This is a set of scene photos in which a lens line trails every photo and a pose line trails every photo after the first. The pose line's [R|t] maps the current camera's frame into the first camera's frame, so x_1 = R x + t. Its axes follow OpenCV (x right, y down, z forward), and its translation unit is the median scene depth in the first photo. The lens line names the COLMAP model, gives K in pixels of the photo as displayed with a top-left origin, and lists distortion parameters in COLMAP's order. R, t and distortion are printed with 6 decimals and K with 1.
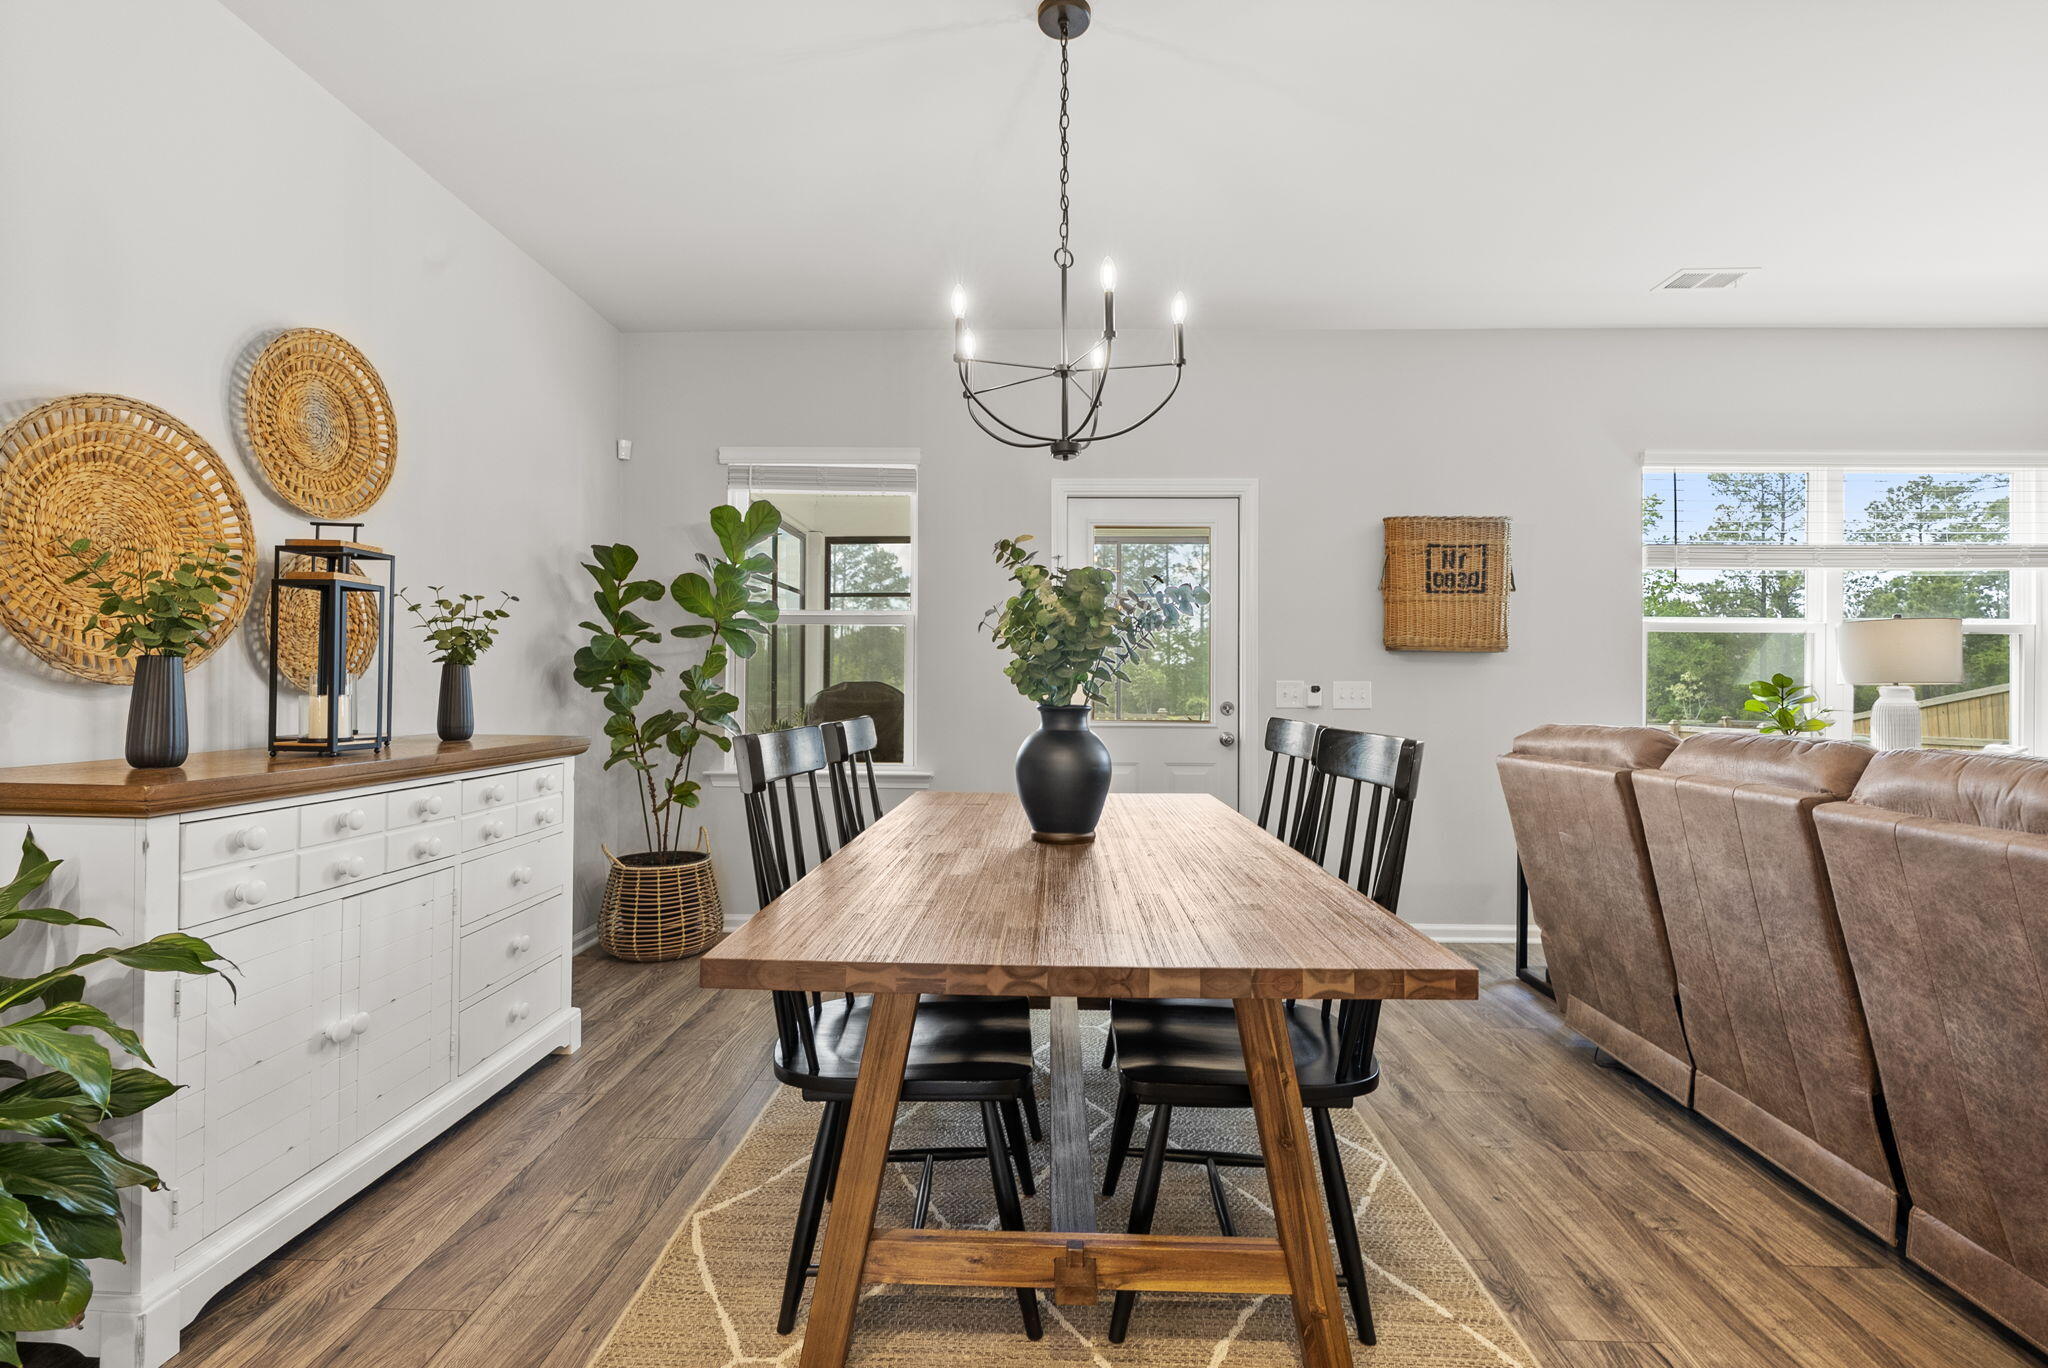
lens RADIAL K [[945.0, 0, 1016.2], [0, 945.0, 683.7], [0, 0, 1]] dist [-0.004814, 0.001265]
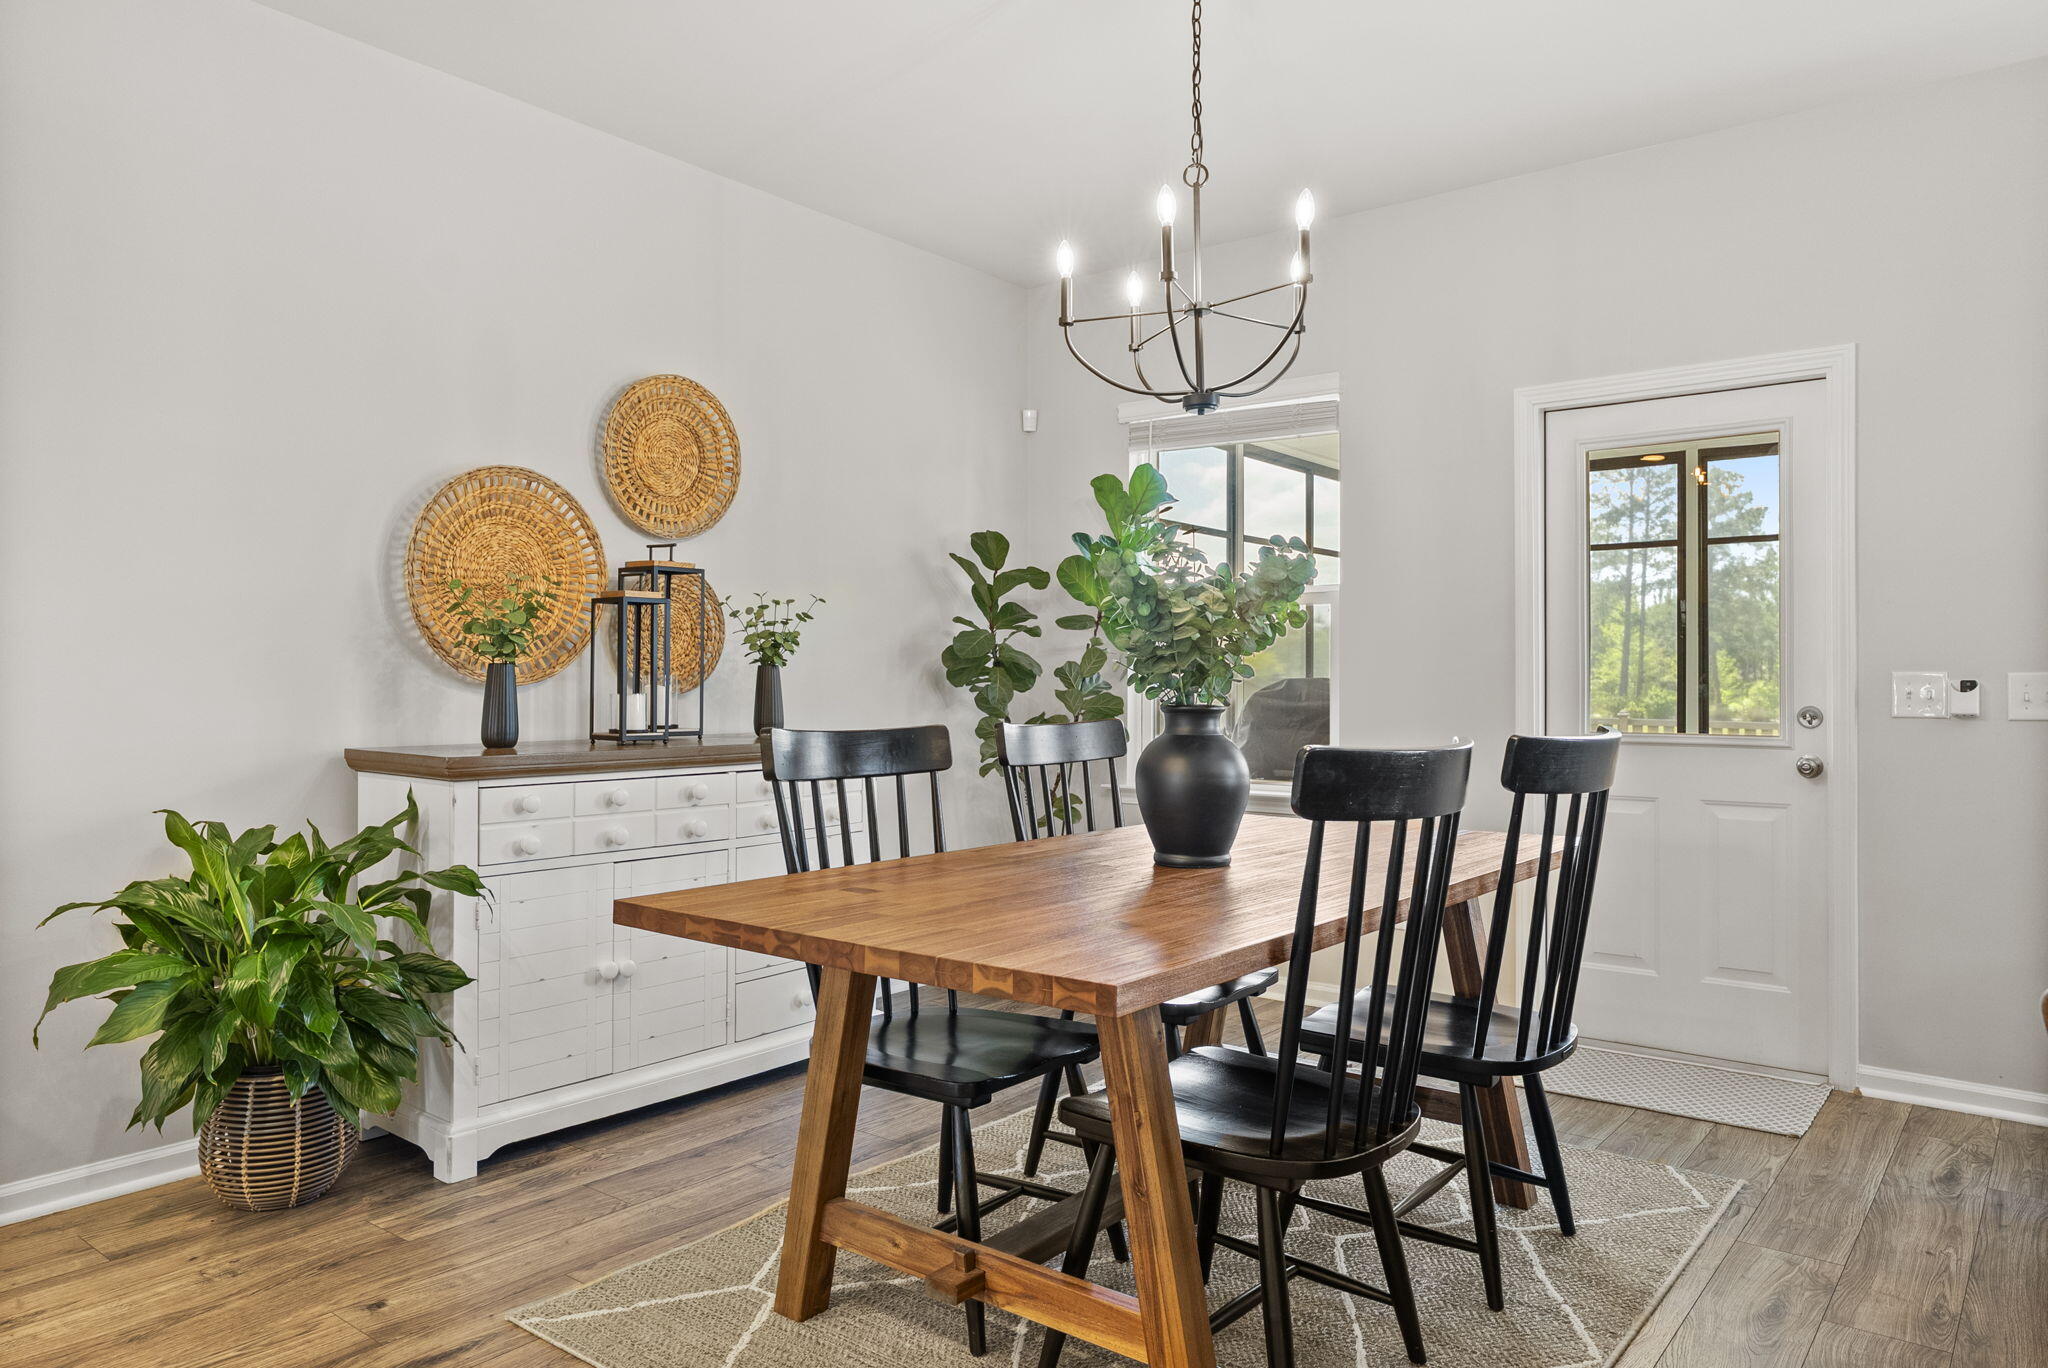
lens RADIAL K [[1377.5, 0, 1022.7], [0, 1377.5, 676.7], [0, 0, 1]] dist [-0.005480, -0.000880]
pose [[0.795134, -0.008291, -0.606377, 0.670822], [0.005784, 0.999965, -0.006088, 0.003902], [0.606406, 0.001334, 0.795154, -0.071593]]
